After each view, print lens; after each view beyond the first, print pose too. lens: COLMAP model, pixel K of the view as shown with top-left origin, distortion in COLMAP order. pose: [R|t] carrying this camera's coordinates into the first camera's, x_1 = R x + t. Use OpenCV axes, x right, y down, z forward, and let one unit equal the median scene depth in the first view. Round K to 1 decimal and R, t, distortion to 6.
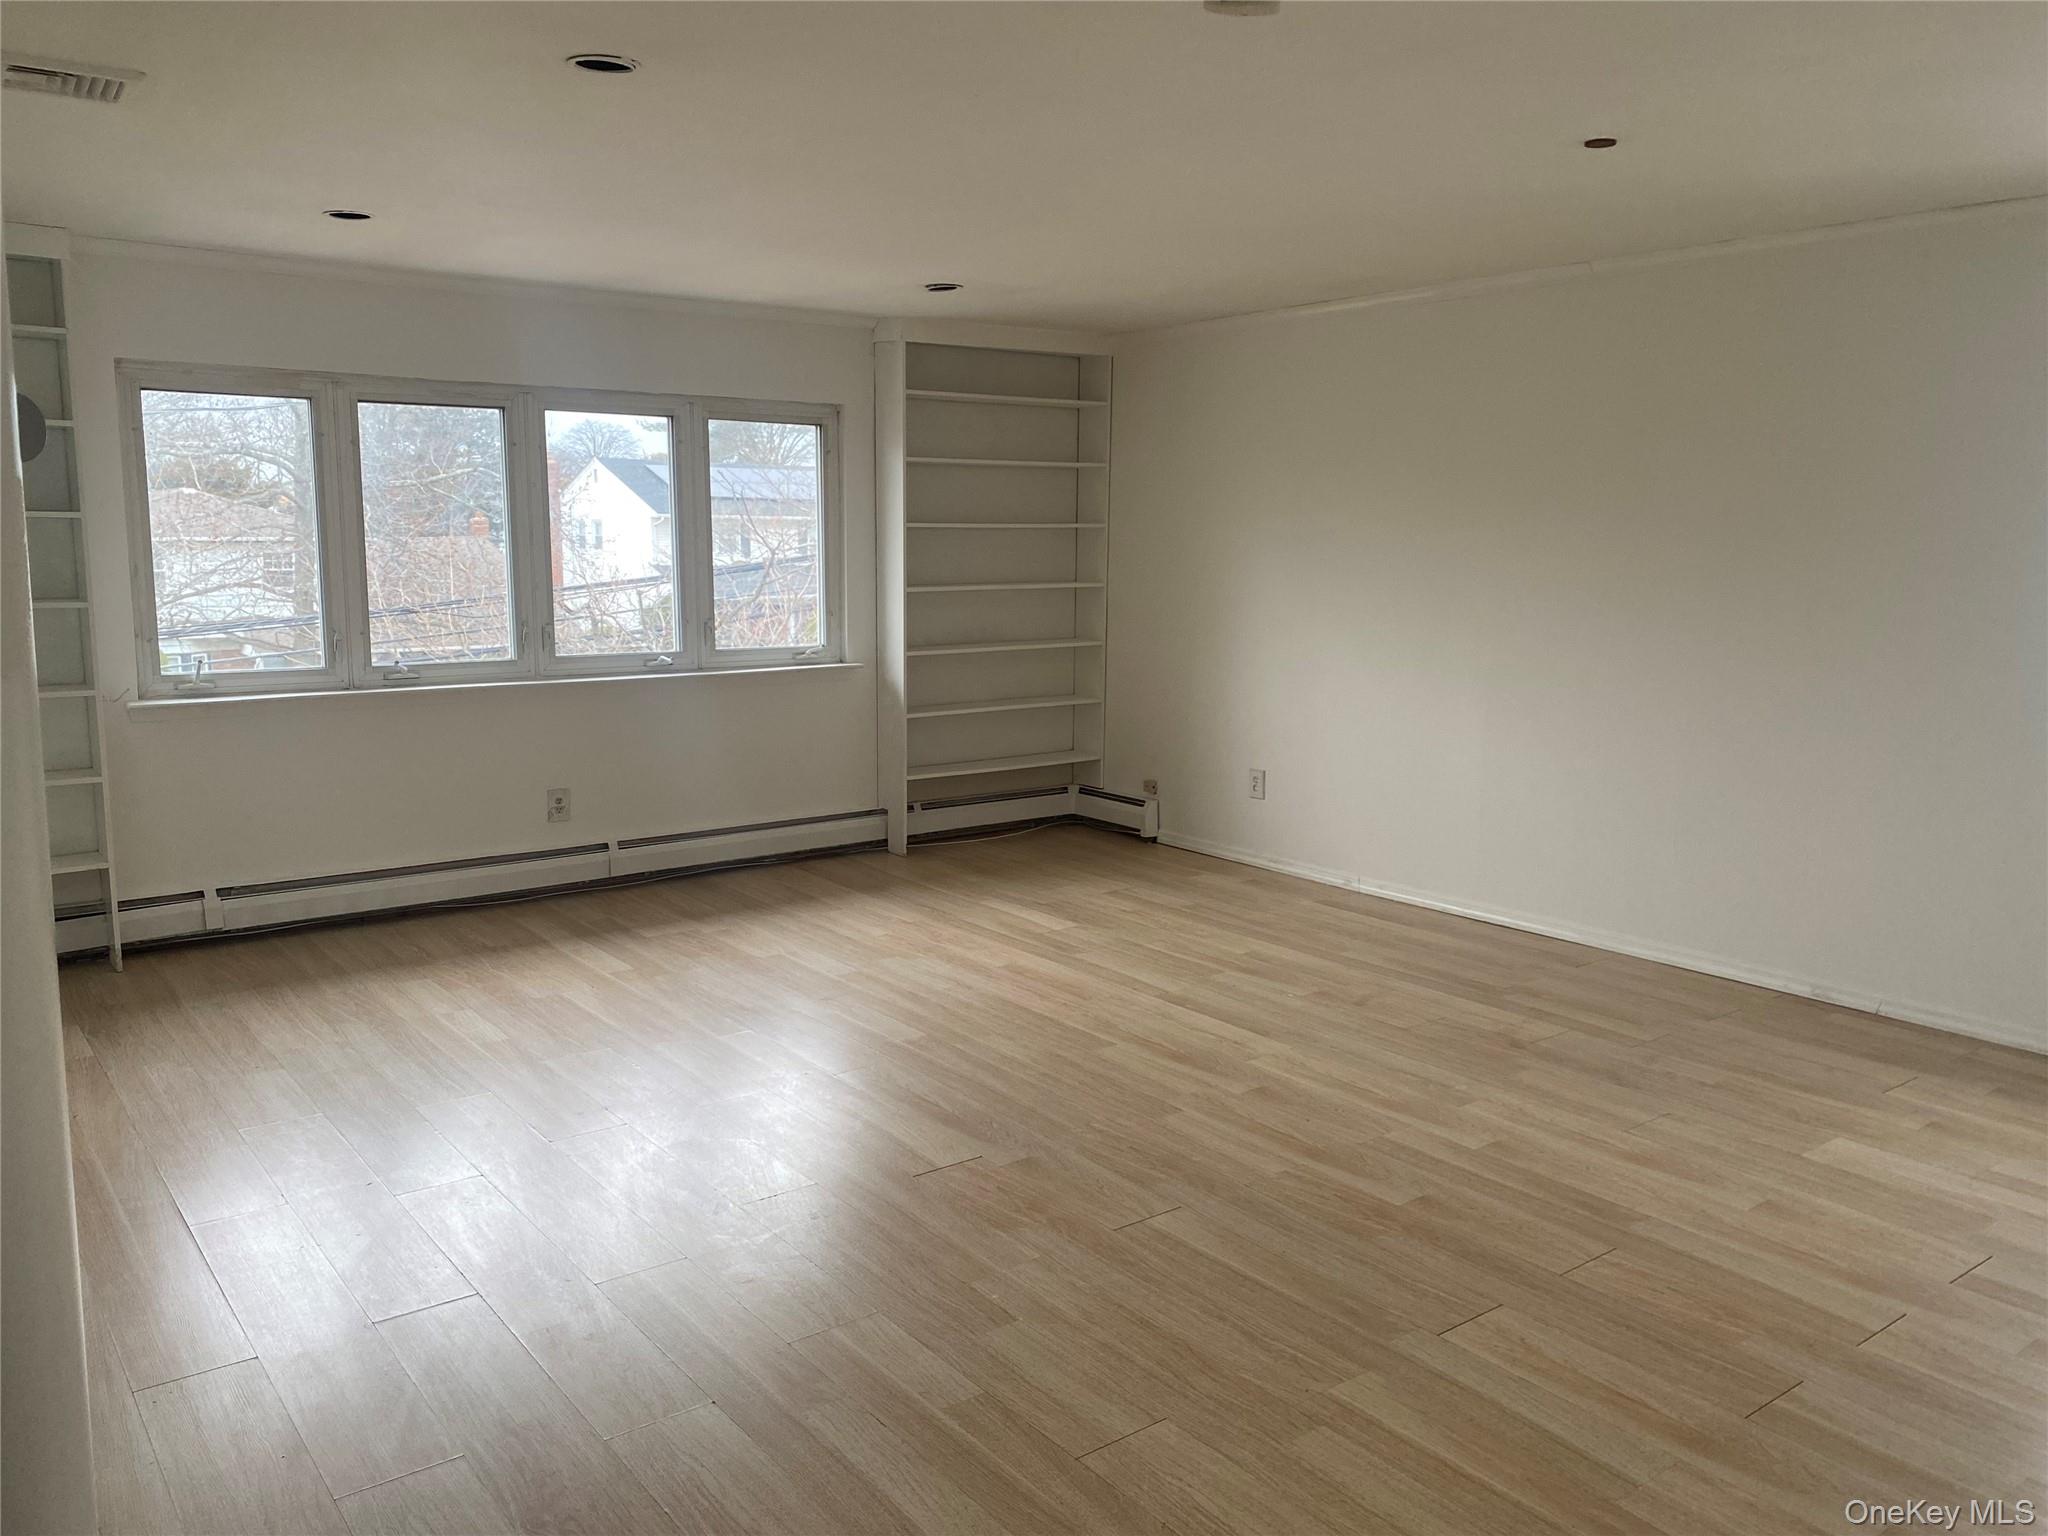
lens RADIAL K [[1560.2, 0, 1018.1], [0, 1560.2, 765.3], [0, 0, 1]] dist [0.015186, -0.016118]
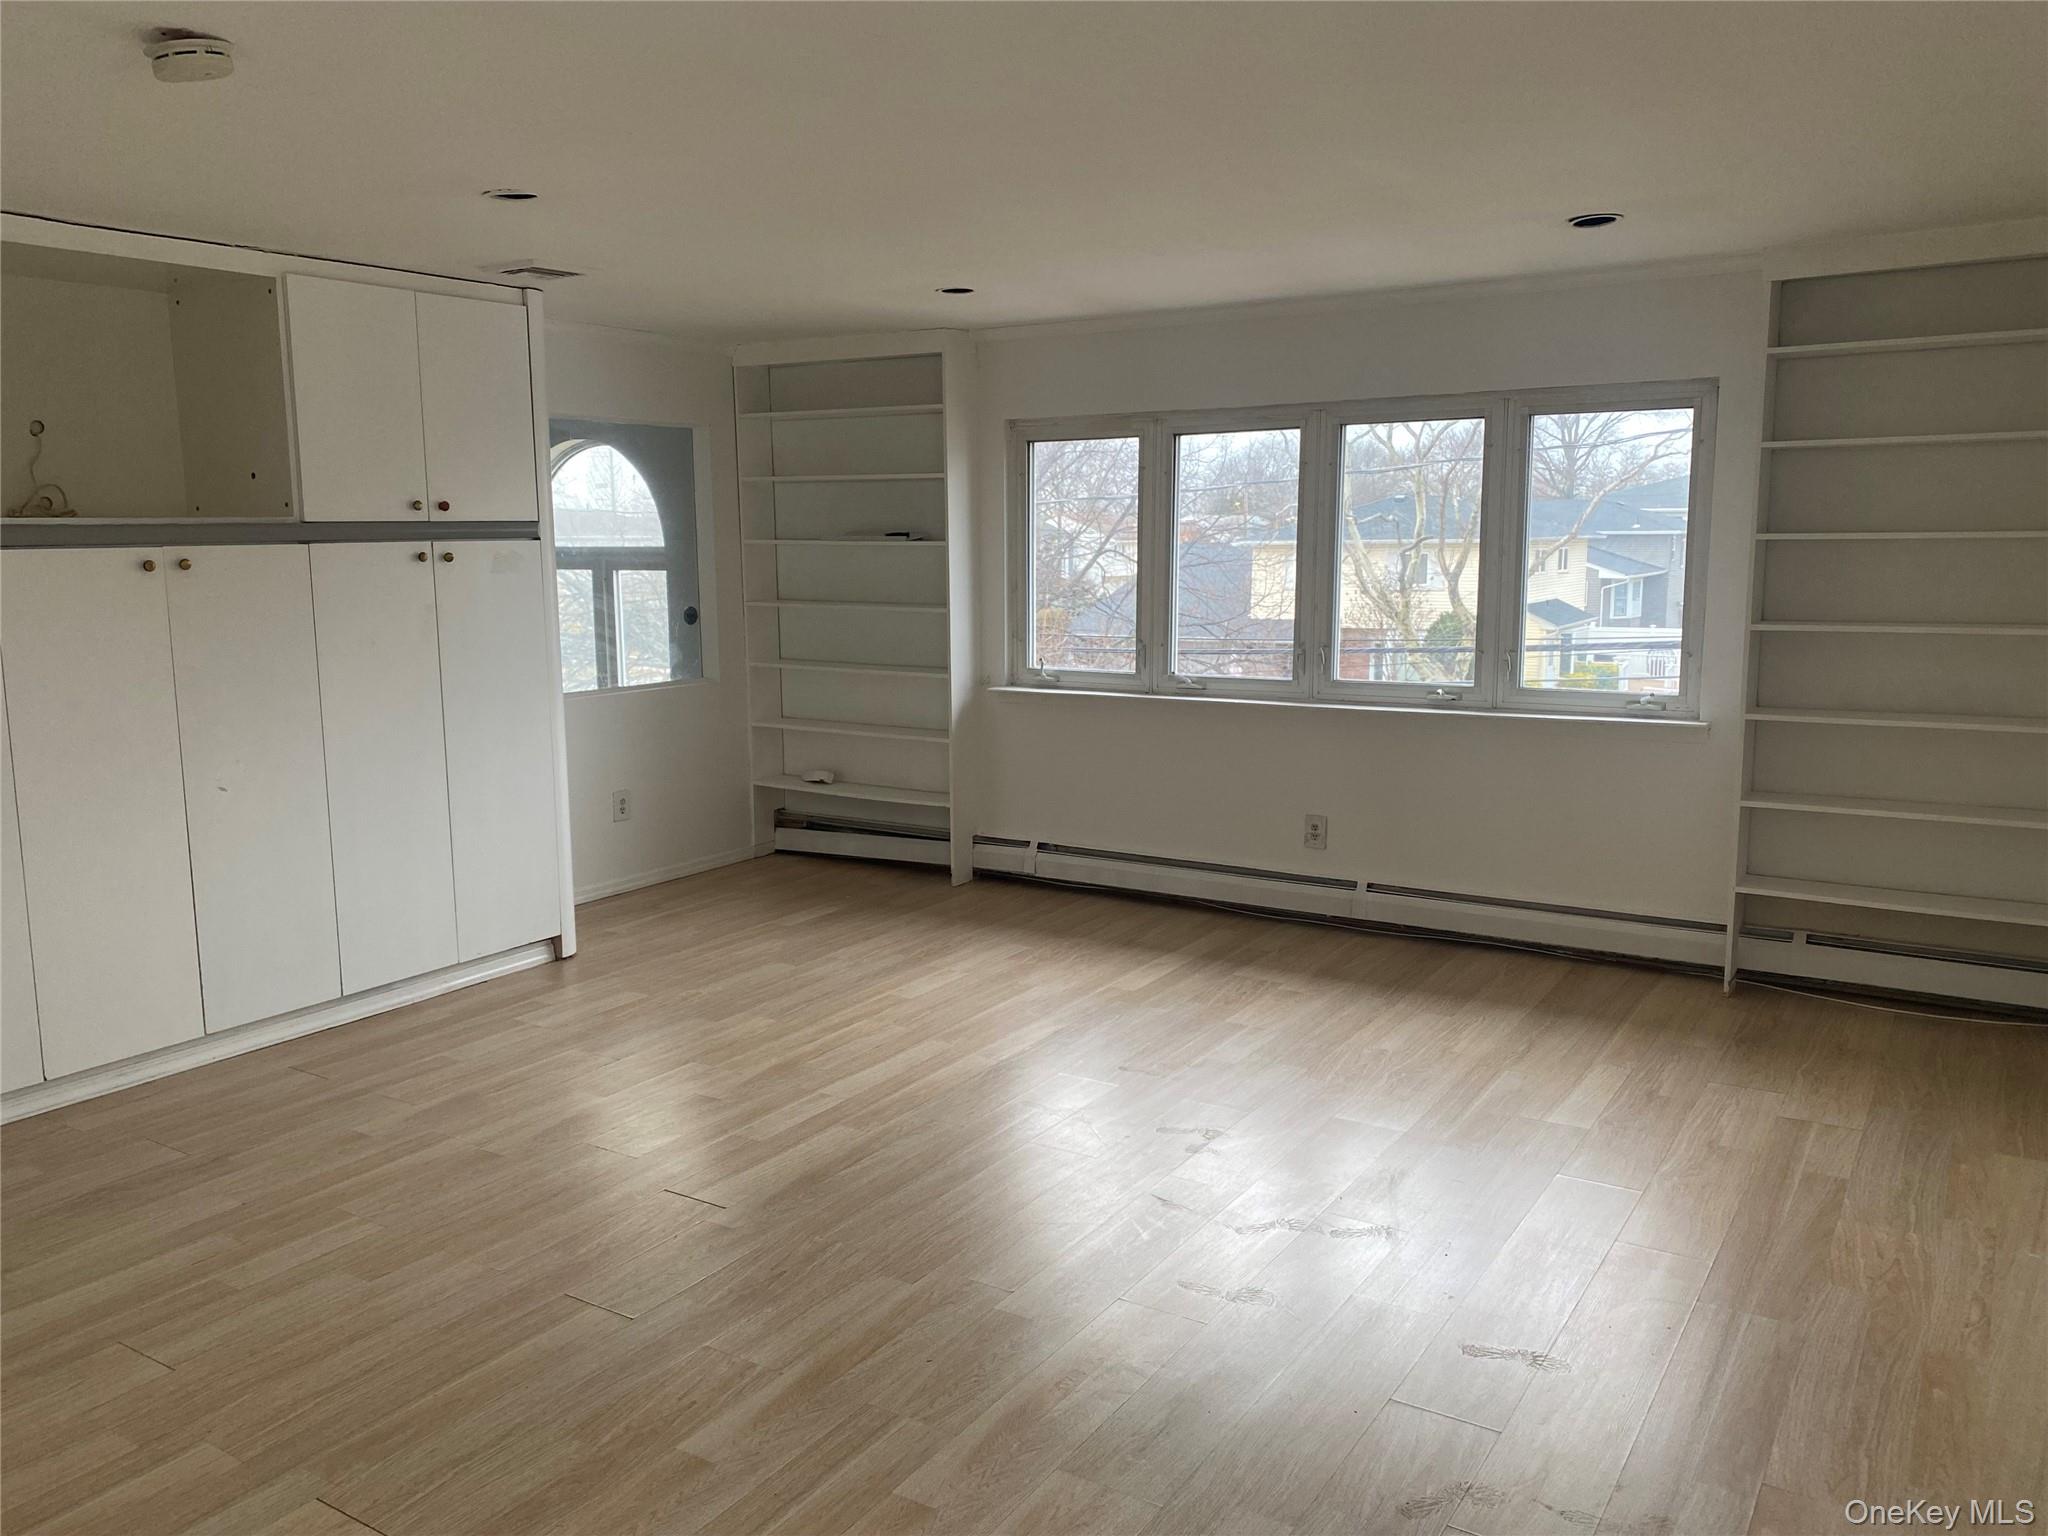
lens RADIAL K [[1560.2, 0, 1016.6], [0, 1560.2, 769.4], [0, 0, 1]] dist [0.015186, -0.016118]
pose [[0.319194, 0.130799, -0.938620, 0.613964], [-0.127636, 0.987339, 0.094183, -0.089398], [0.939055, 0.089739, 0.331848, 0.551554]]
